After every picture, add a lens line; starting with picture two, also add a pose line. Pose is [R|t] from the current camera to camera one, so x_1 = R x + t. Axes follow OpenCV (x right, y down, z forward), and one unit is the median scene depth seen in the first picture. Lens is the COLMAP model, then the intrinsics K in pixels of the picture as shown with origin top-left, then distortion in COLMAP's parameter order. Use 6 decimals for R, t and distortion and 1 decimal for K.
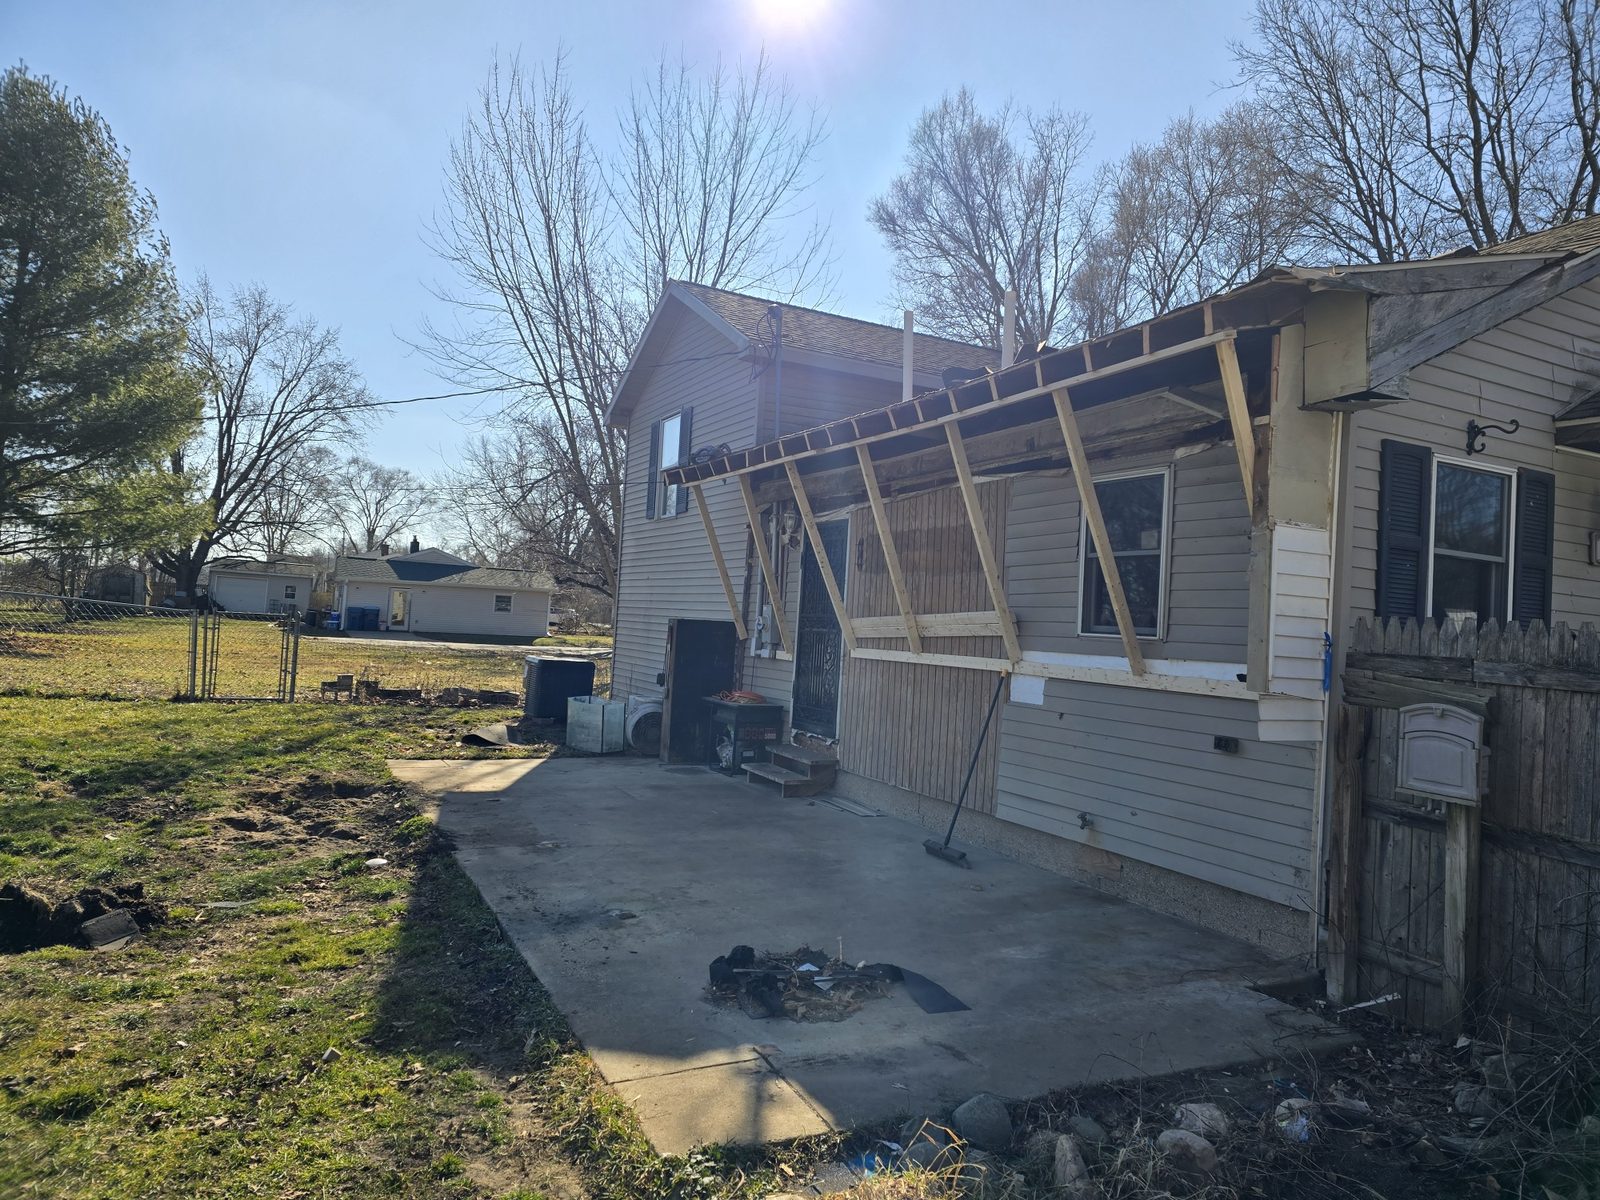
lens RADIAL K [[1065.5, 0, 805.2], [0, 1065.5, 582.1], [0, 0, 1]] dist [0.095464, -0.097494]
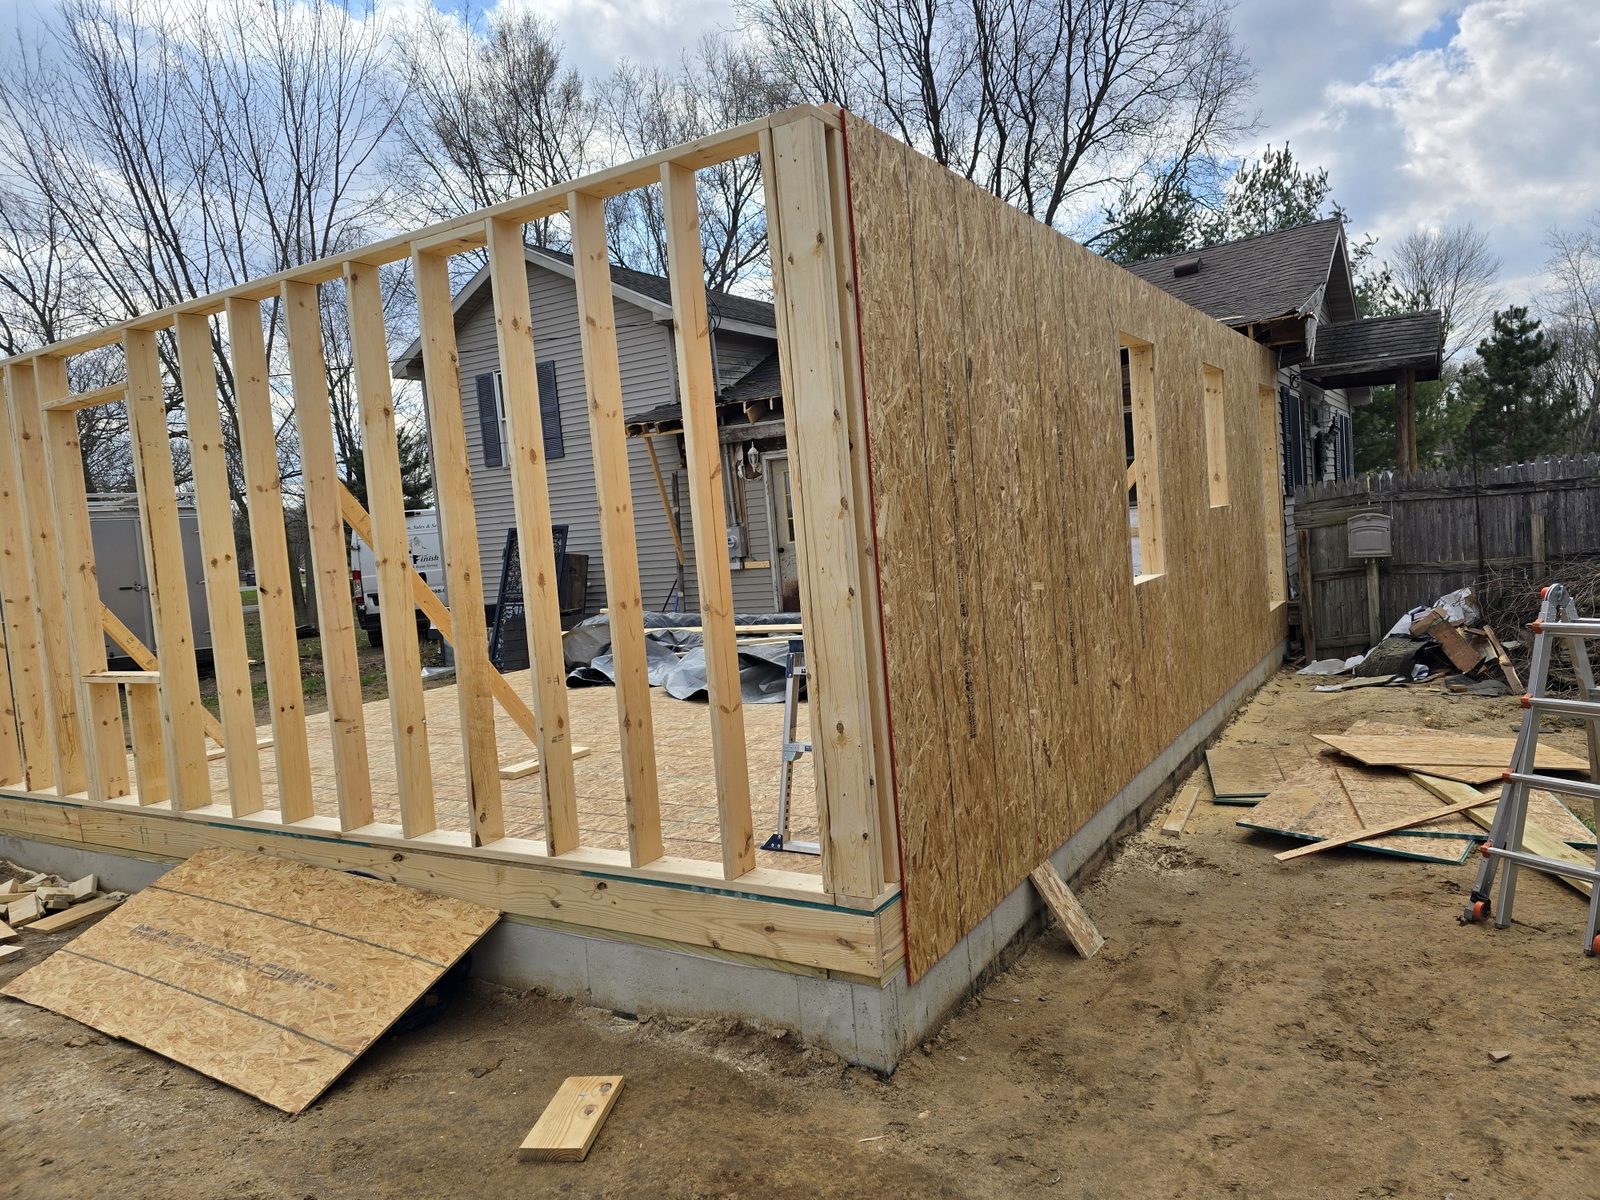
lens RADIAL K [[1073.6, 0, 807.5], [0, 1073.6, 590.2], [0, 0, 1]] dist [0.060758, -0.051154]
pose [[0.847848, -0.163273, 0.504475, -0.910434], [0.112356, 0.985127, 0.130005, -0.089609], [-0.518199, -0.053544, 0.853583, -0.171949]]
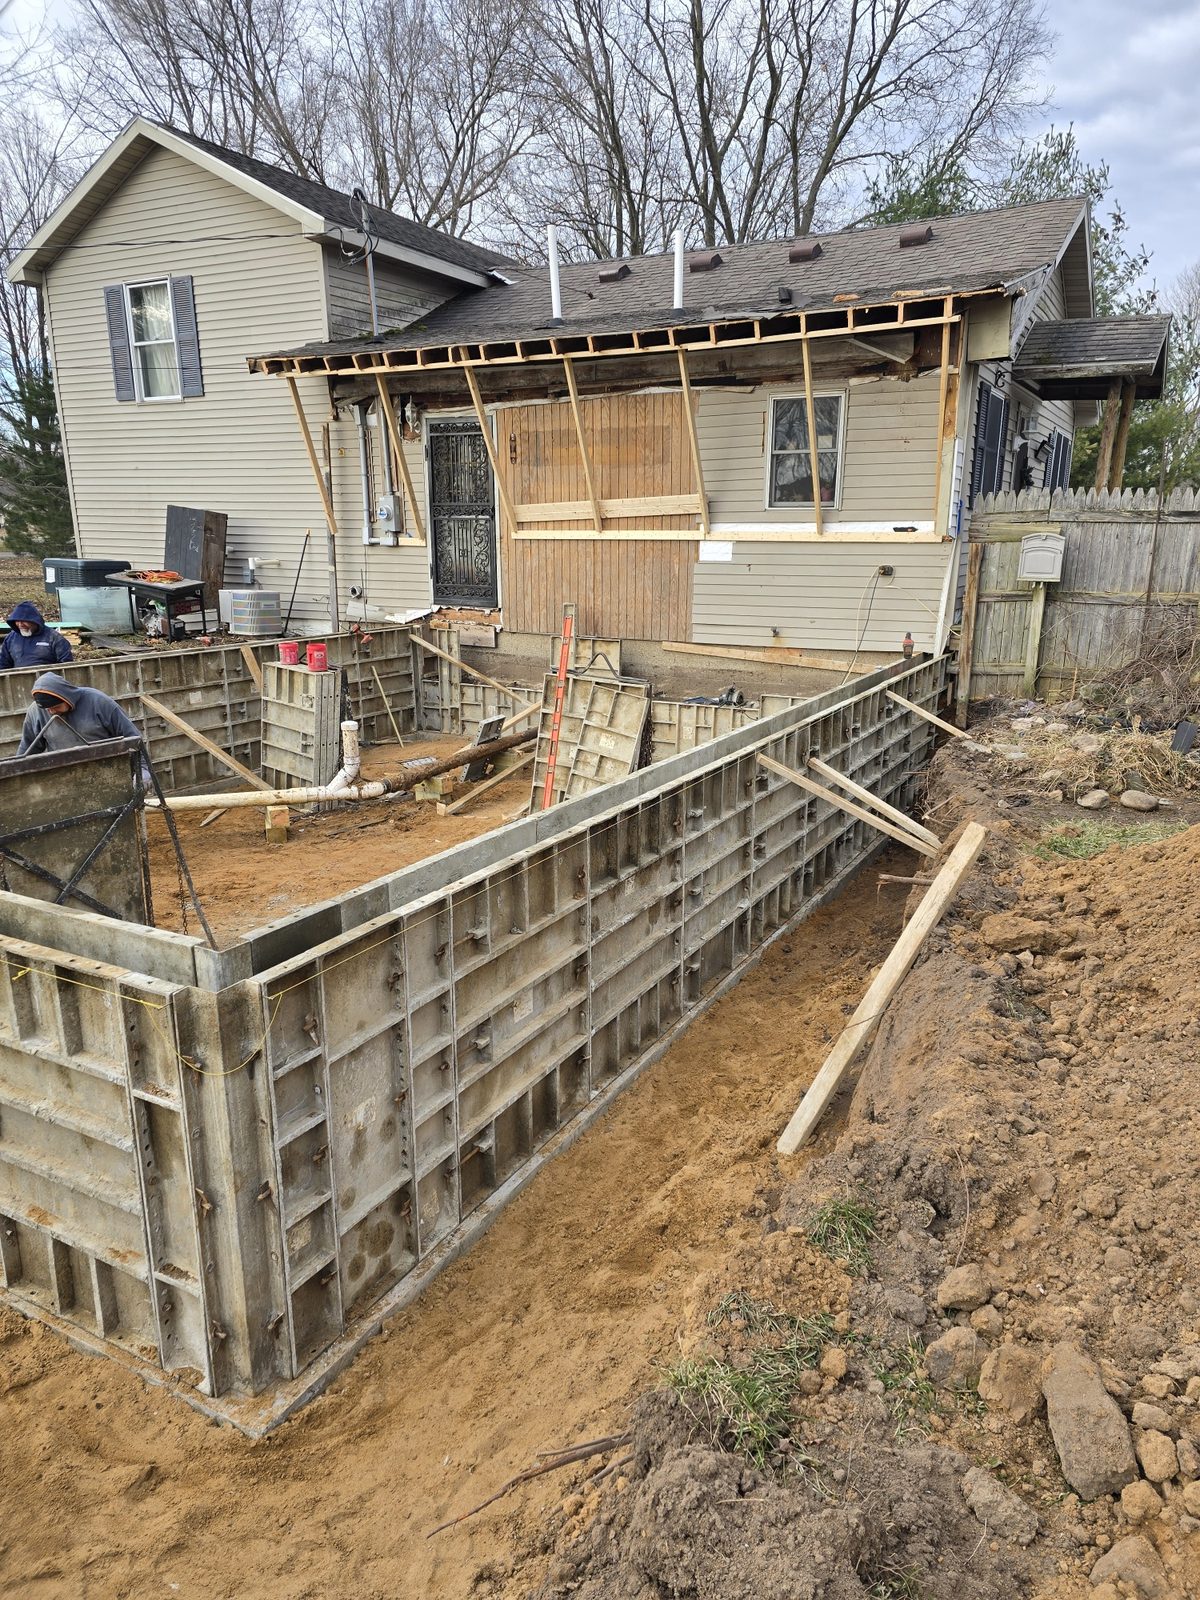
lens RADIAL K [[1073.6, 0, 610.2], [0, 1073.6, 818.8], [0, 0, 1]] dist [0.060758, -0.051154]
pose [[0.826125, -0.203083, 0.525619, -0.762985], [0.021750, 0.943593, 0.330391, -0.043275], [-0.563067, -0.261512, 0.783943, -0.160742]]
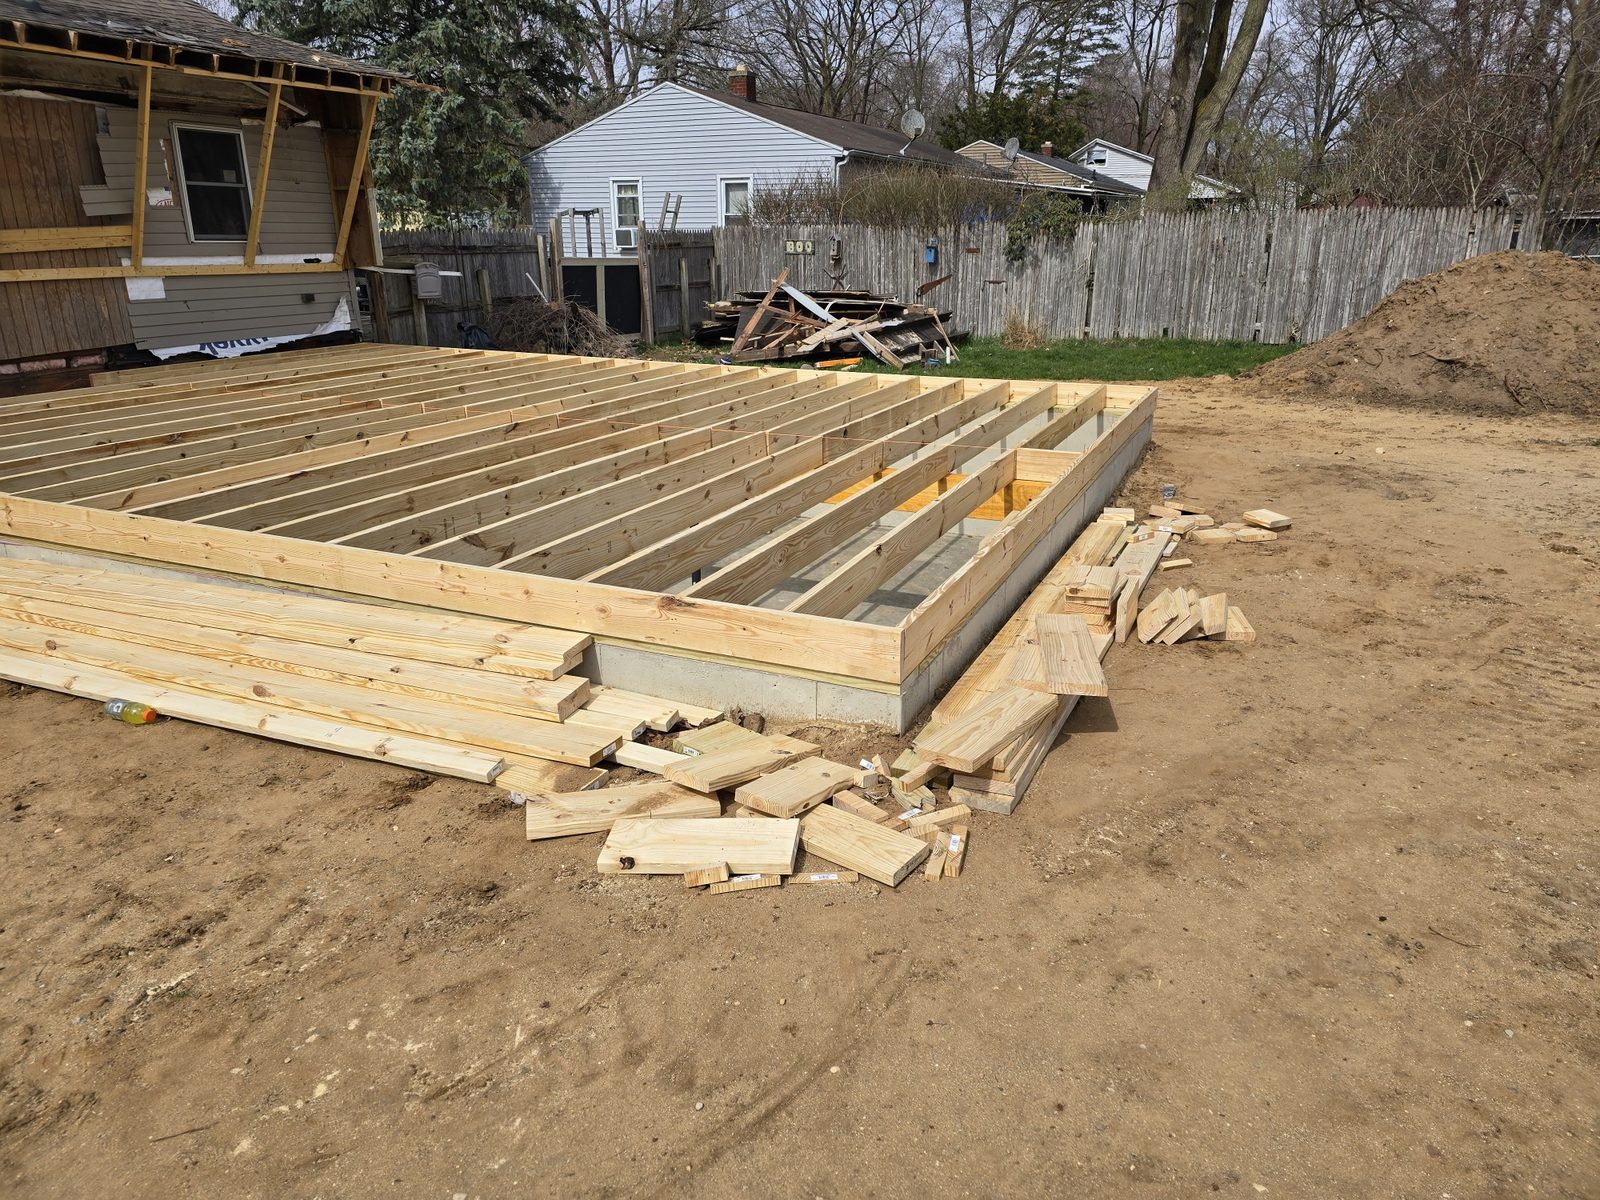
lens RADIAL K [[1073.6, 0, 807.5], [0, 1073.6, 590.2], [0, 0, 1]] dist [0.060758, -0.051154]
pose [[-0.617391, -0.300501, 0.726999, -1.376721], [-0.069223, 0.941332, 0.330307, -0.048982], [-0.783605, 0.153604, -0.601971, 1.239120]]
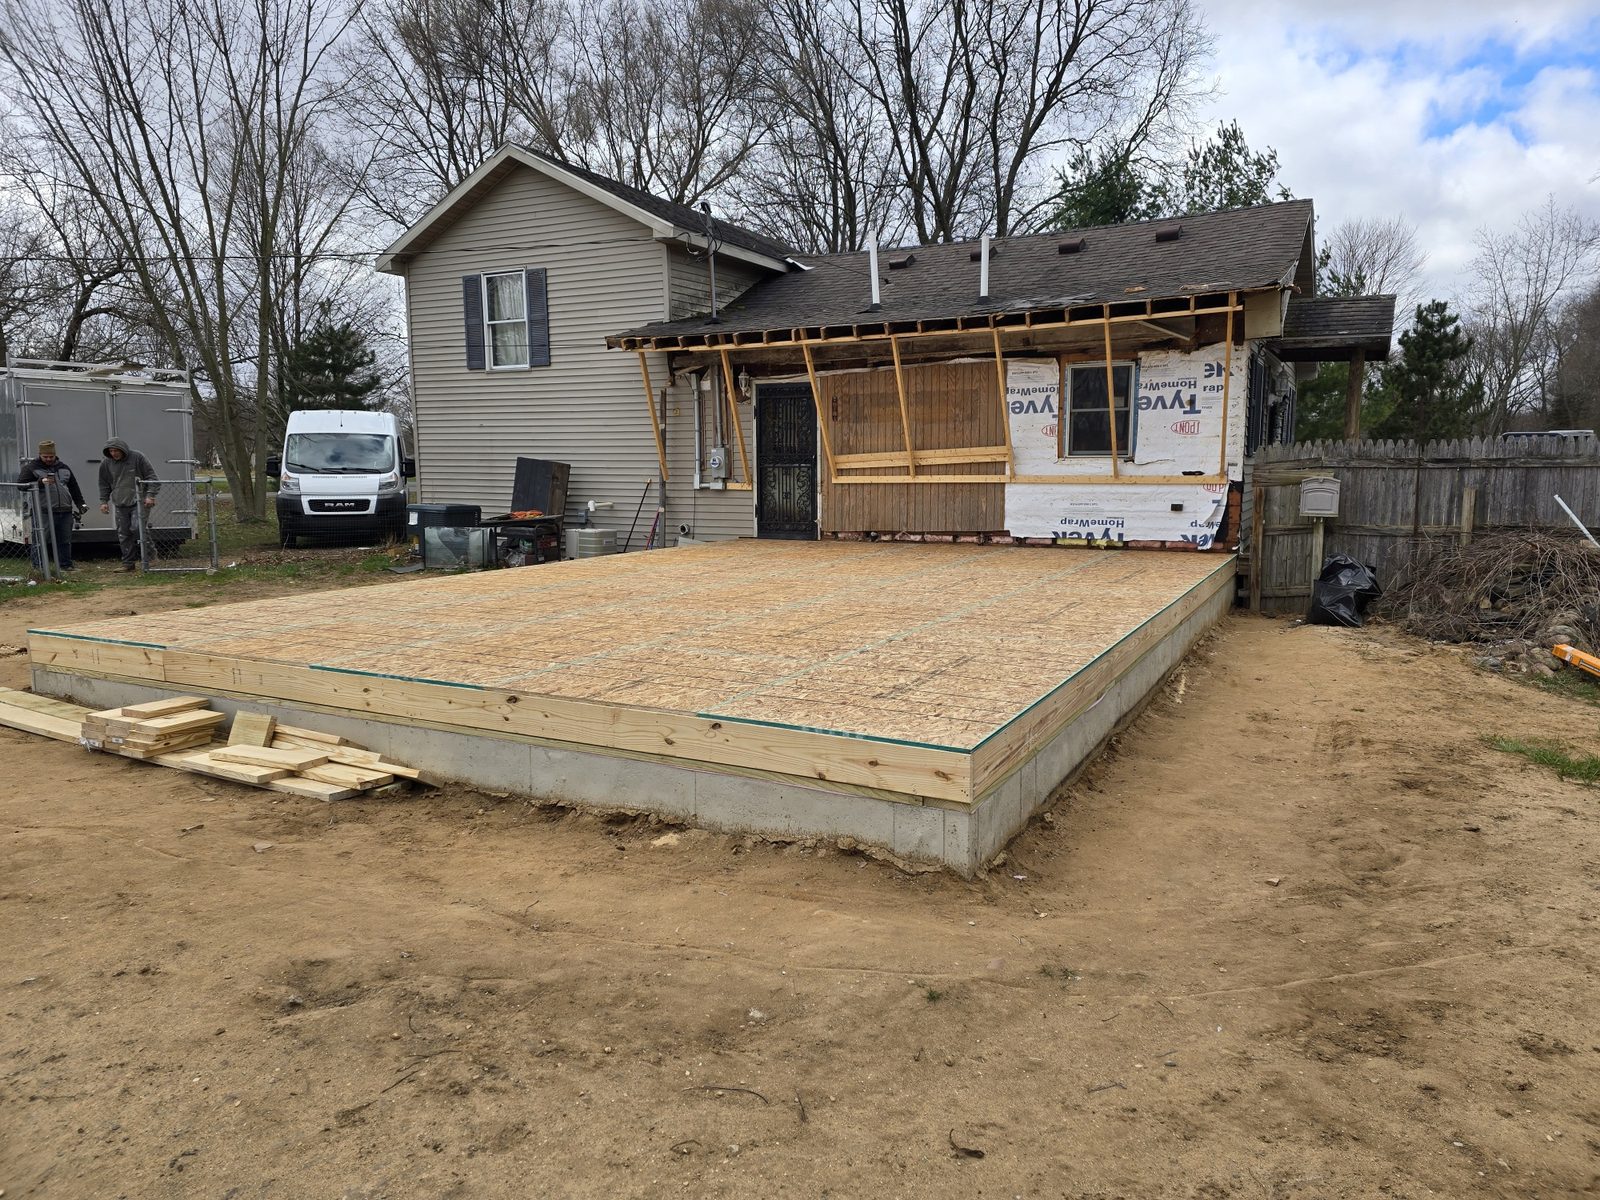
lens RADIAL K [[1065.5, 0, 805.2], [0, 1065.5, 582.1], [0, 0, 1]] dist [0.095464, -0.097494]
pose [[0.820372, -0.129551, 0.556962, -1.036704], [0.030156, 0.982445, 0.184101, -0.081084], [-0.571035, -0.134236, 0.809877, -0.187088]]
